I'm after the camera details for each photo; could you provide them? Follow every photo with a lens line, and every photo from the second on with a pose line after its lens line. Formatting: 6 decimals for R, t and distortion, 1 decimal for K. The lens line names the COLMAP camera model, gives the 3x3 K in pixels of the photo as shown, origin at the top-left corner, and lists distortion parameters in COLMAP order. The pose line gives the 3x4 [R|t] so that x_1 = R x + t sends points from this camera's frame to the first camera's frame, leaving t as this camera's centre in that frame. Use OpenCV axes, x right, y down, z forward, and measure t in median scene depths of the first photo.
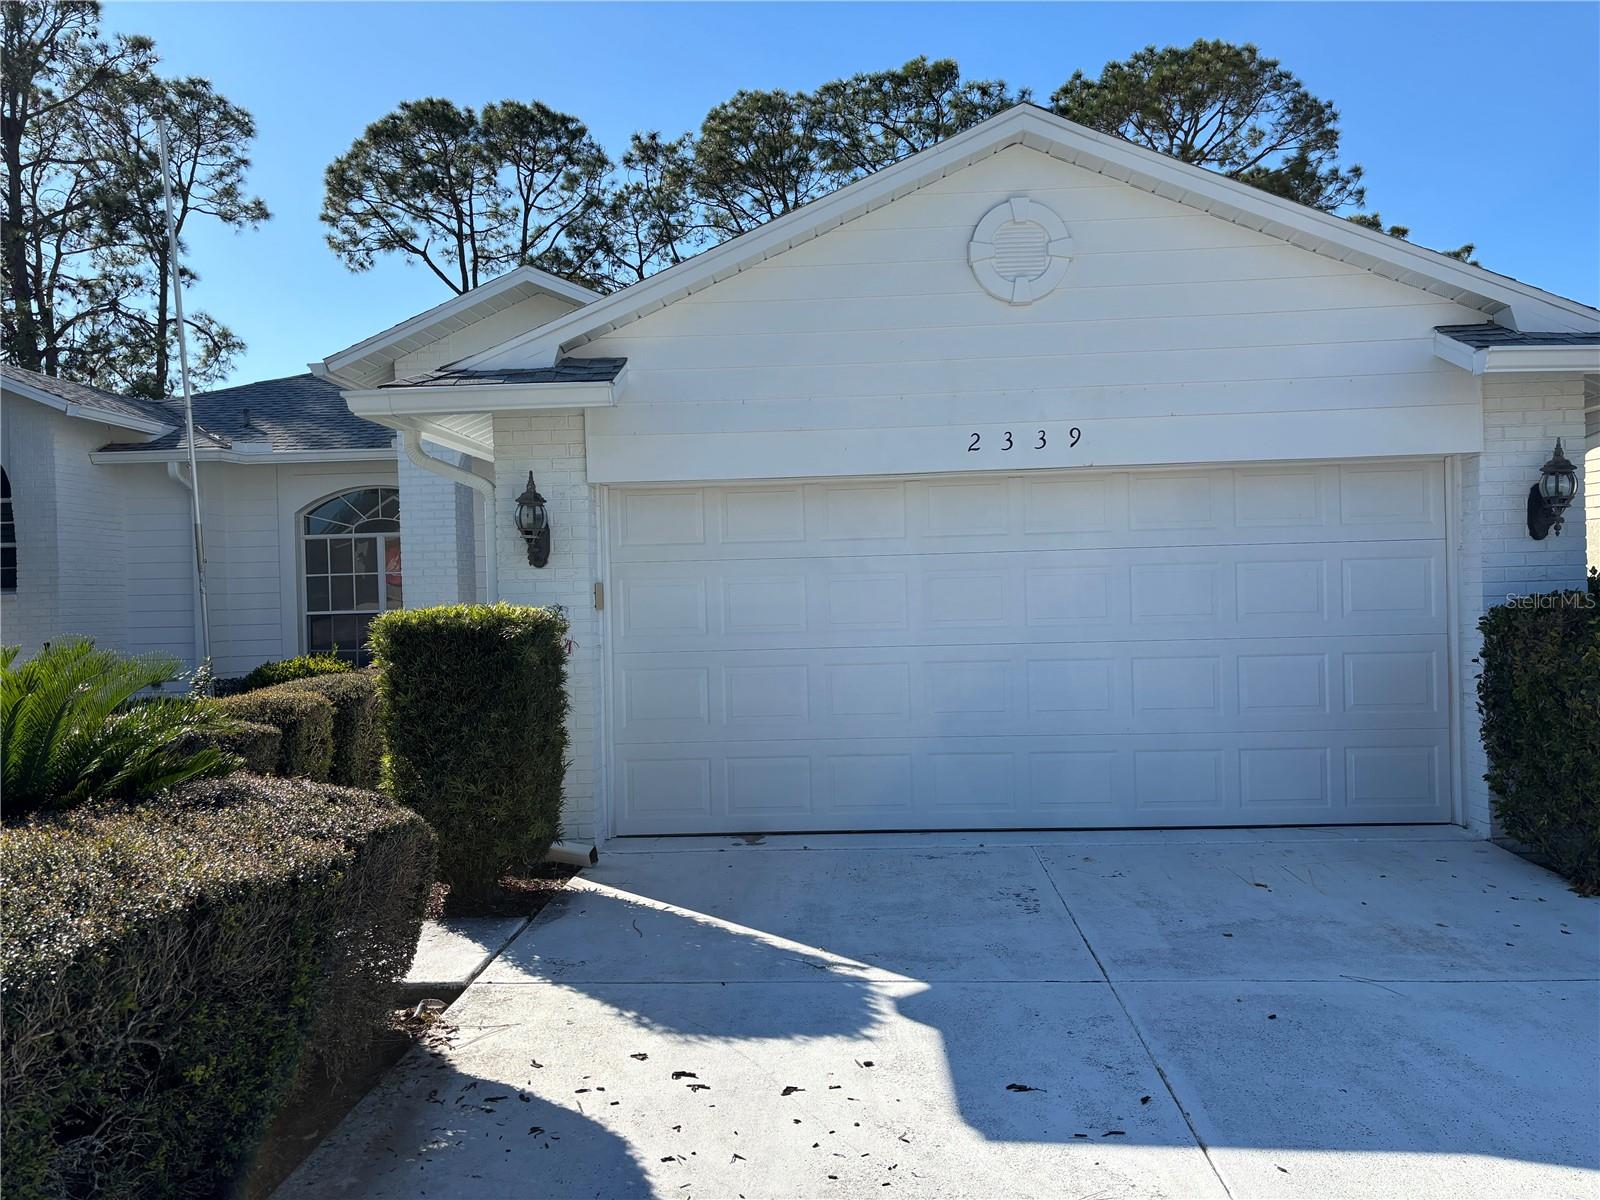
lens RADIAL K [[1207.2, 0, 801.7], [0, 1207.2, 613.4], [0, 0, 1]] dist [0.049681, -0.046146]
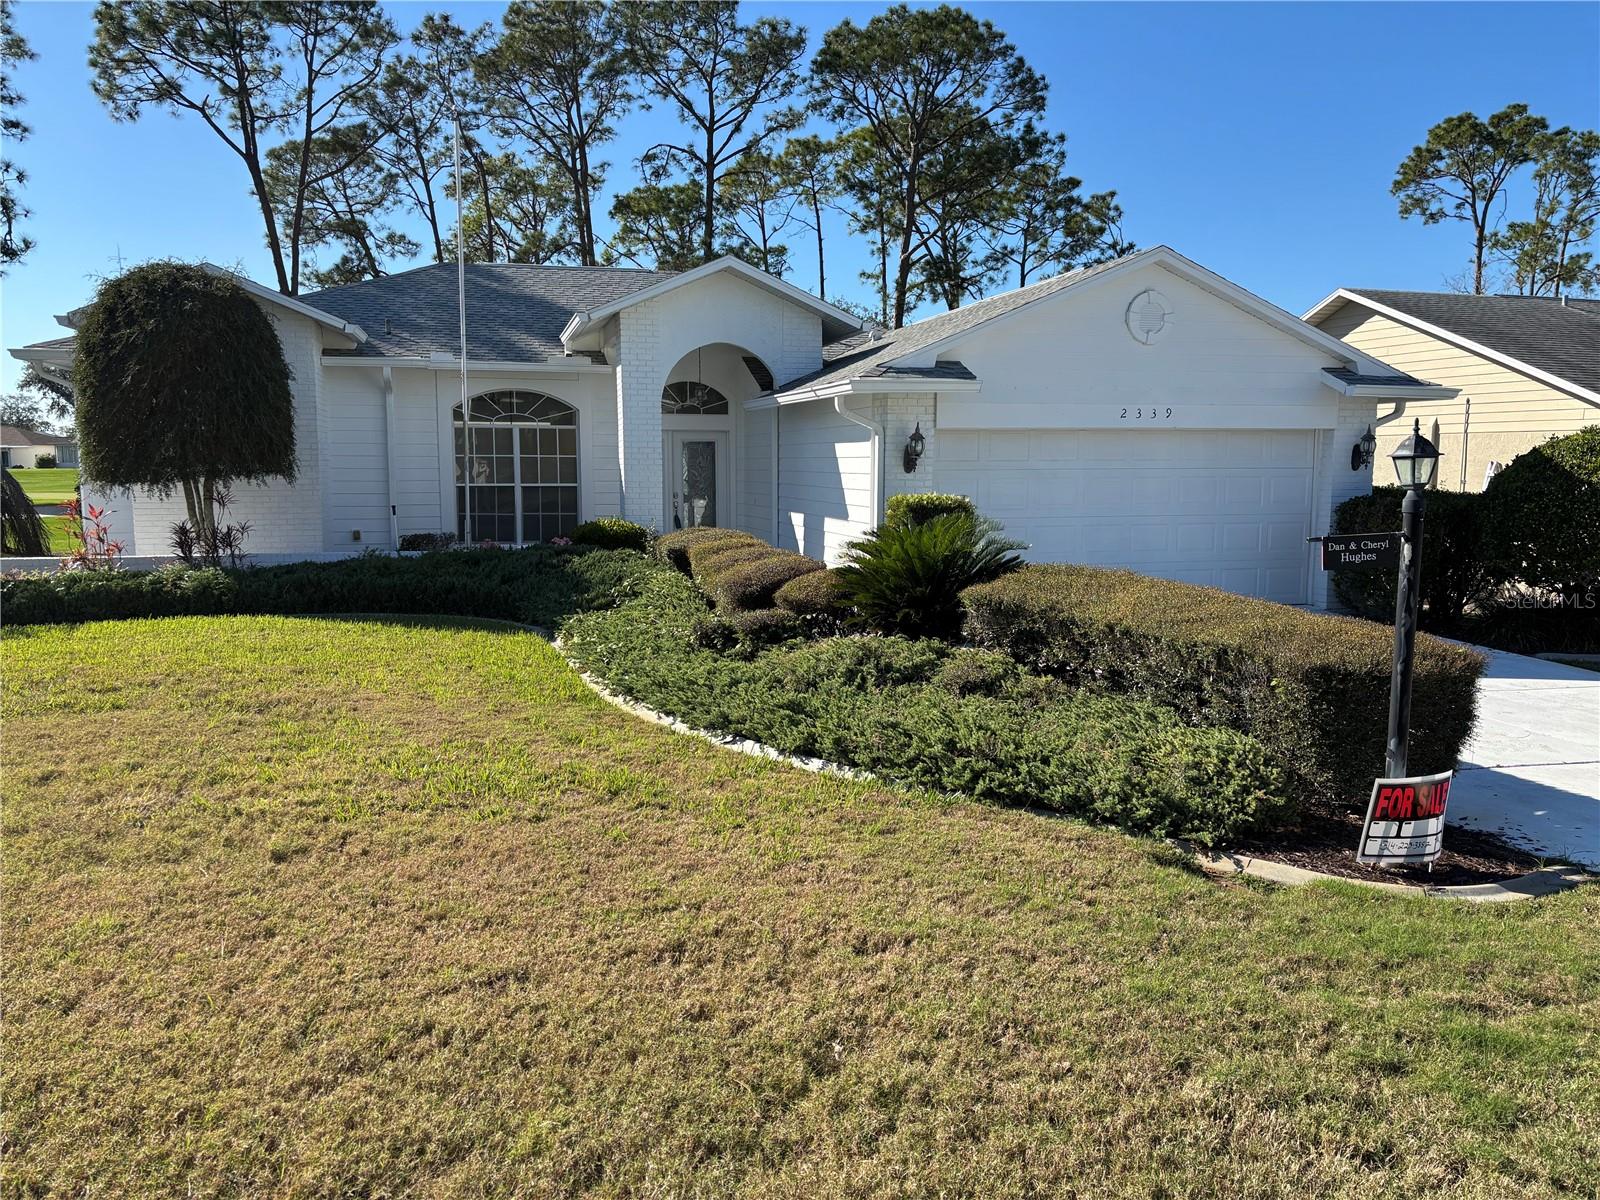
lens RADIAL K [[1207.2, 0, 803.5], [0, 1207.2, 589.5], [0, 0, 1]] dist [0.049681, -0.046146]
pose [[0.954550, -0.003797, 0.298027, -0.159702], [-0.021273, 0.996501, 0.080830, -0.000699], [-0.297292, -0.083496, 0.951129, -0.126763]]
